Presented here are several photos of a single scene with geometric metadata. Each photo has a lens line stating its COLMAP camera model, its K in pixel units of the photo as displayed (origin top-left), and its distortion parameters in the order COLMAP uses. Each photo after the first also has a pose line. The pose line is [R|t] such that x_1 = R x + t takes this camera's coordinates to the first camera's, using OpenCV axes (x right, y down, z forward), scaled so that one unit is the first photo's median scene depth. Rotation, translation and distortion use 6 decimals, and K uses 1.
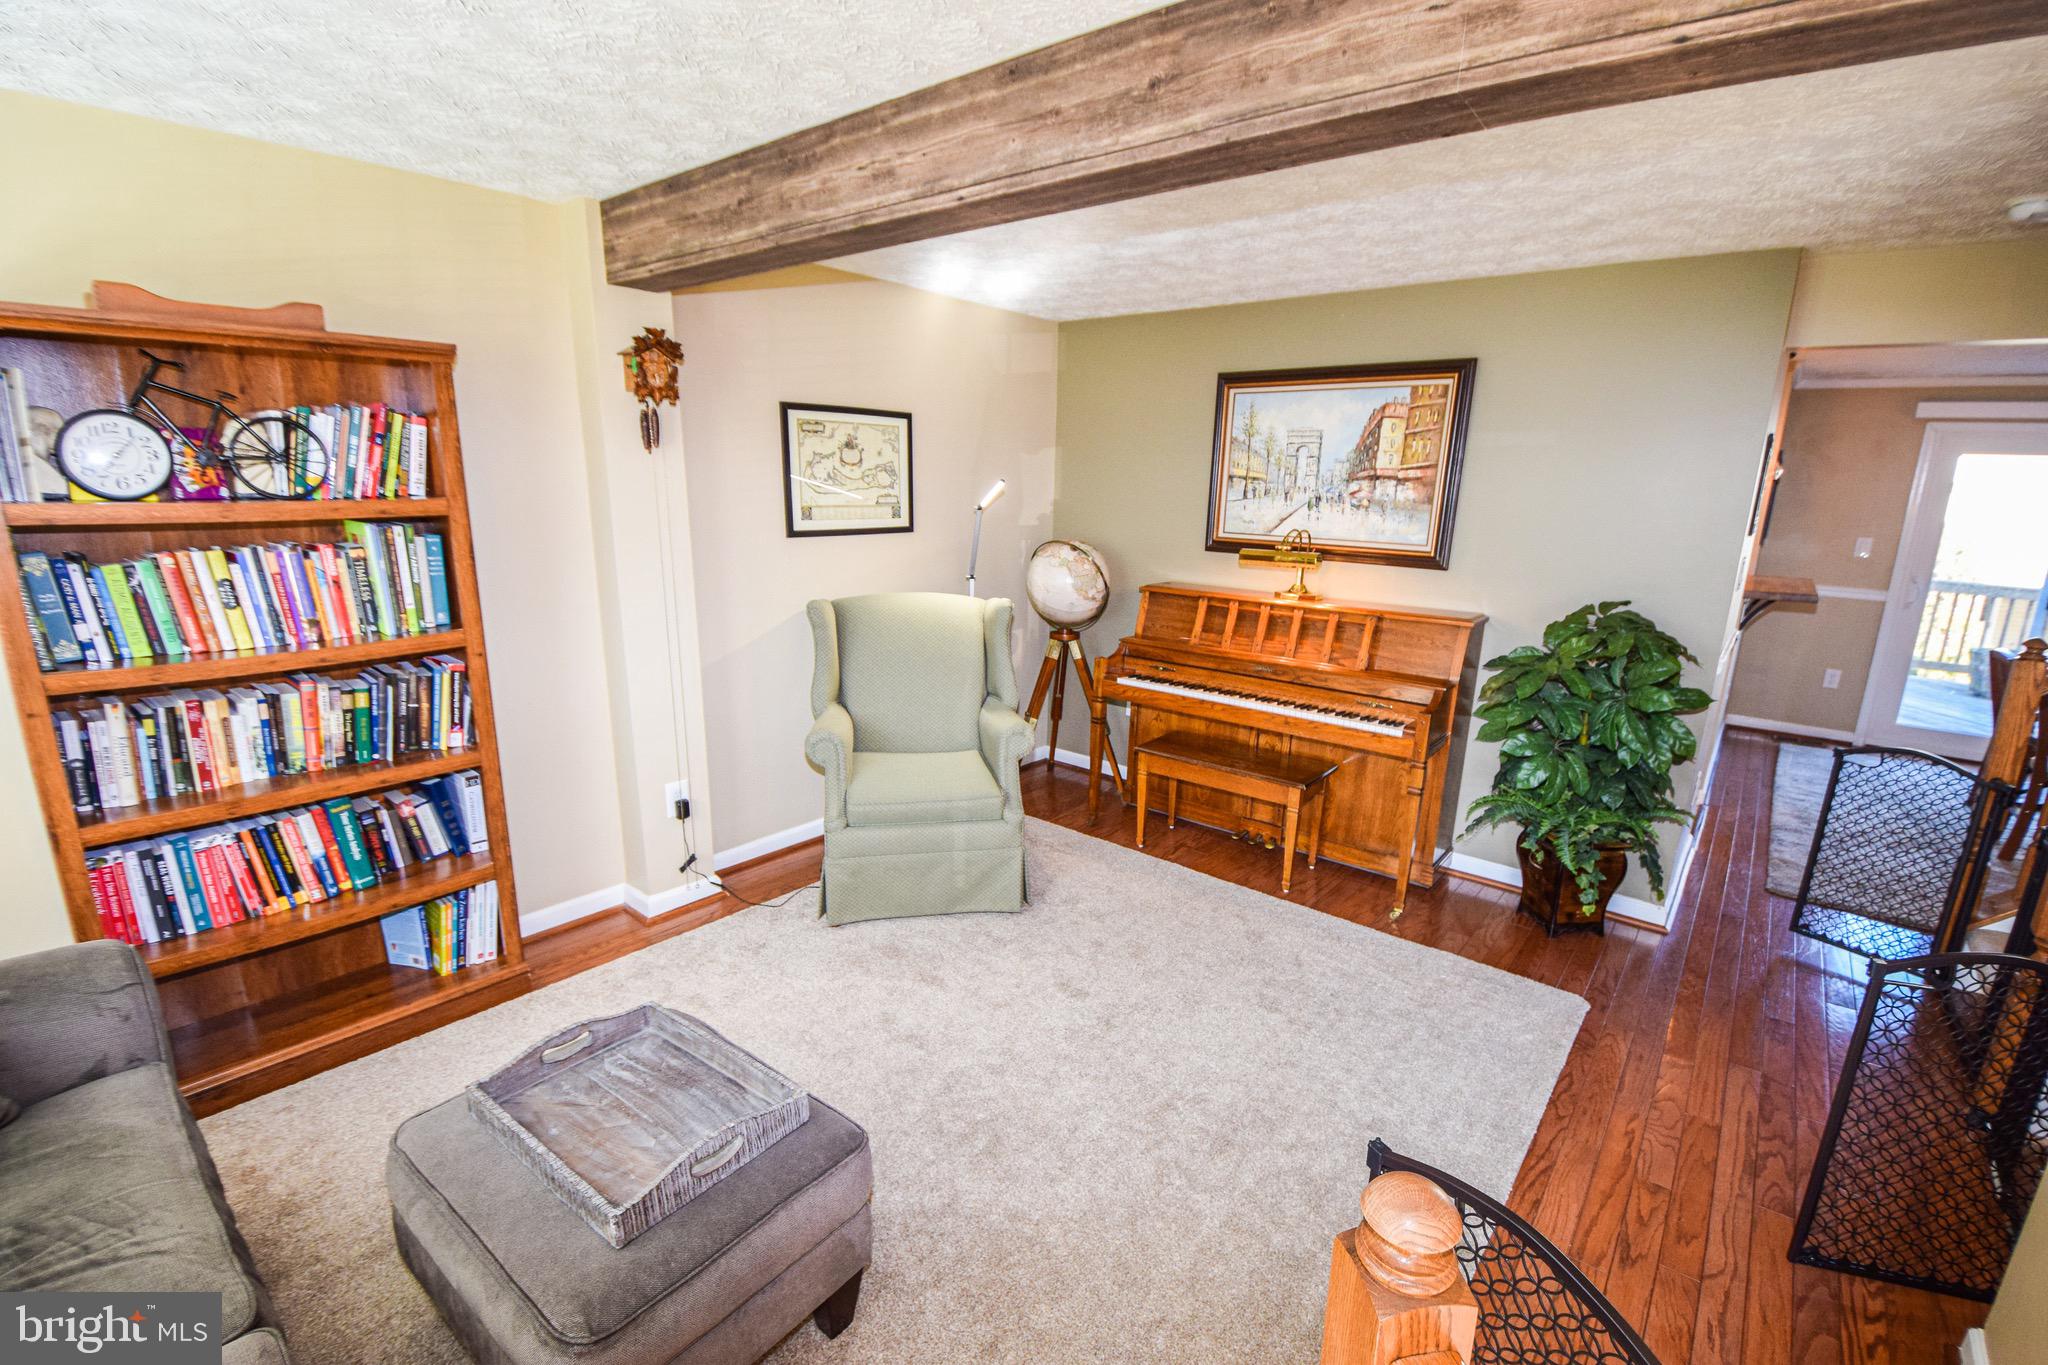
lens RADIAL K [[904.1, 0, 1050.5], [0, 904.1, 711.7], [0, 0, 1]] dist [0.015843, -0.023217]
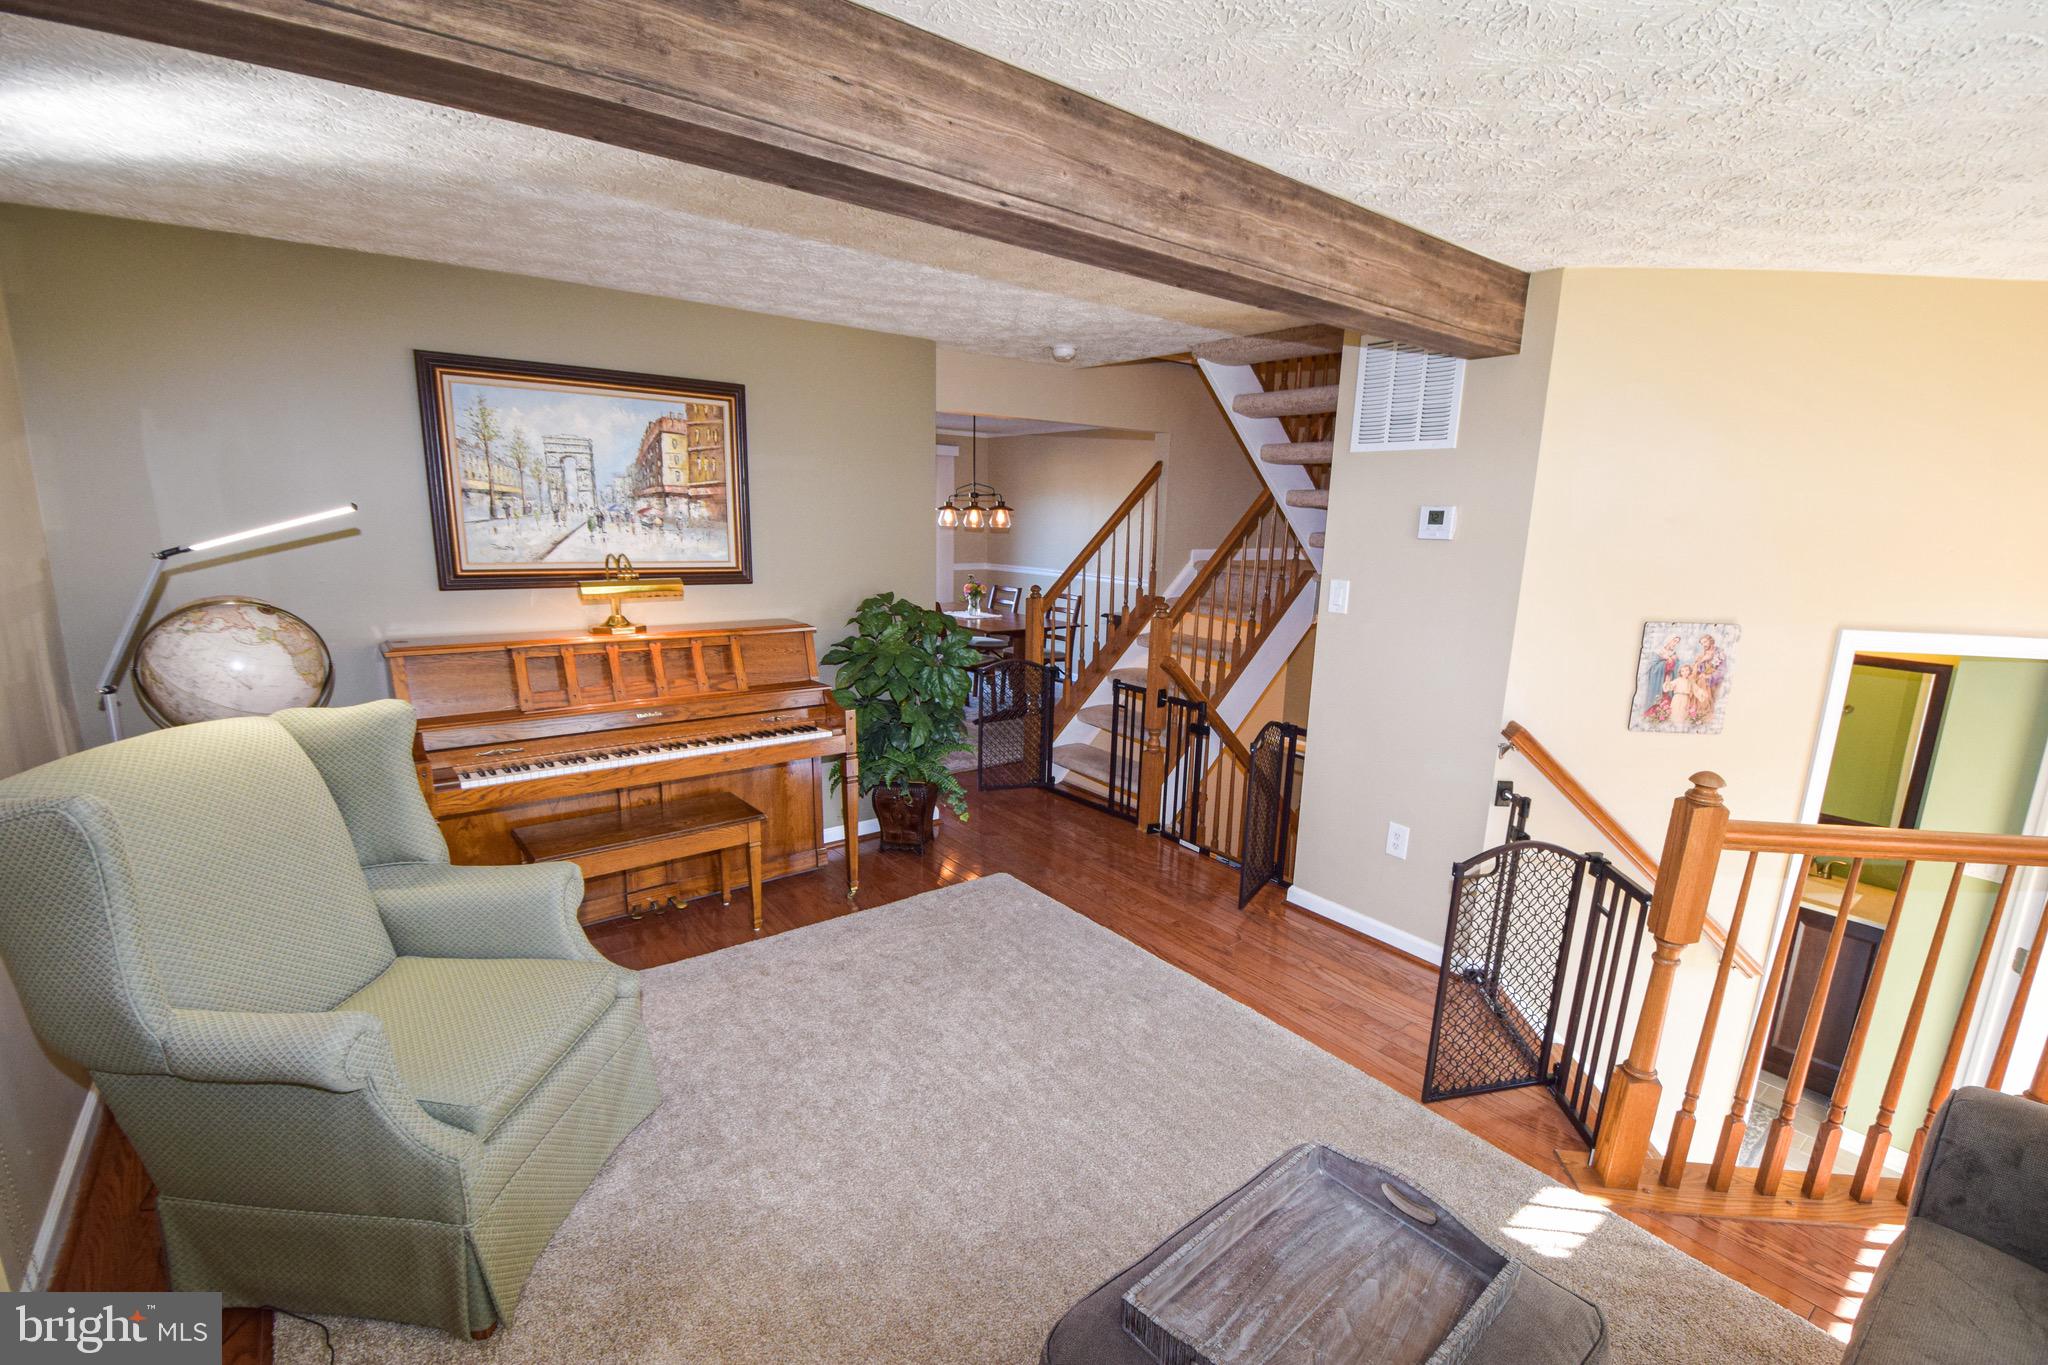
lens RADIAL K [[904.1, 0, 1050.5], [0, 904.1, 711.7], [0, 0, 1]] dist [0.015843, -0.023217]
pose [[0.207577, -0.229933, 0.950812, -0.532492], [0.221585, 0.957770, 0.183240, -0.127864], [-0.952792, 0.172649, 0.249761, 0.425860]]
